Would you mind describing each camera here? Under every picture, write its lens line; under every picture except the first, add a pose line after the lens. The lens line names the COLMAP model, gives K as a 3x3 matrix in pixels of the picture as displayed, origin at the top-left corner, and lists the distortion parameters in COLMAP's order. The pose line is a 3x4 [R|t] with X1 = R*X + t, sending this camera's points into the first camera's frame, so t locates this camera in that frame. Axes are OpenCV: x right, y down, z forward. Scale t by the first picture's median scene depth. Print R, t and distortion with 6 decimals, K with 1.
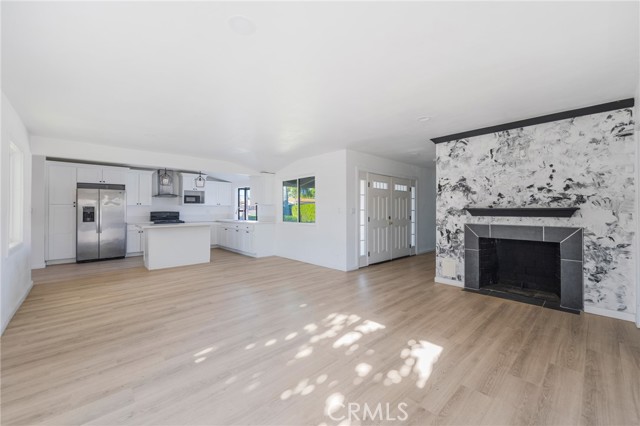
lens RADIAL K [[258.0, 0, 321.3], [0, 258.0, 205.9], [0, 0, 1]] dist [0.000808, 0.000322]
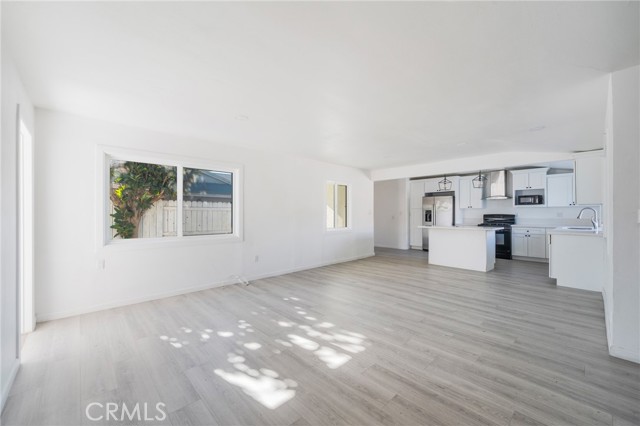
lens RADIAL K [[258.0, 0, 318.5], [0, 258.0, 211.2], [0, 0, 1]] dist [0.000808, 0.000322]
pose [[0.002331, -0.003151, -0.999992, 0.830754], [0.016110, 0.999865, -0.003113, 0.007185], [0.999868, -0.016102, 0.002381, 0.796783]]
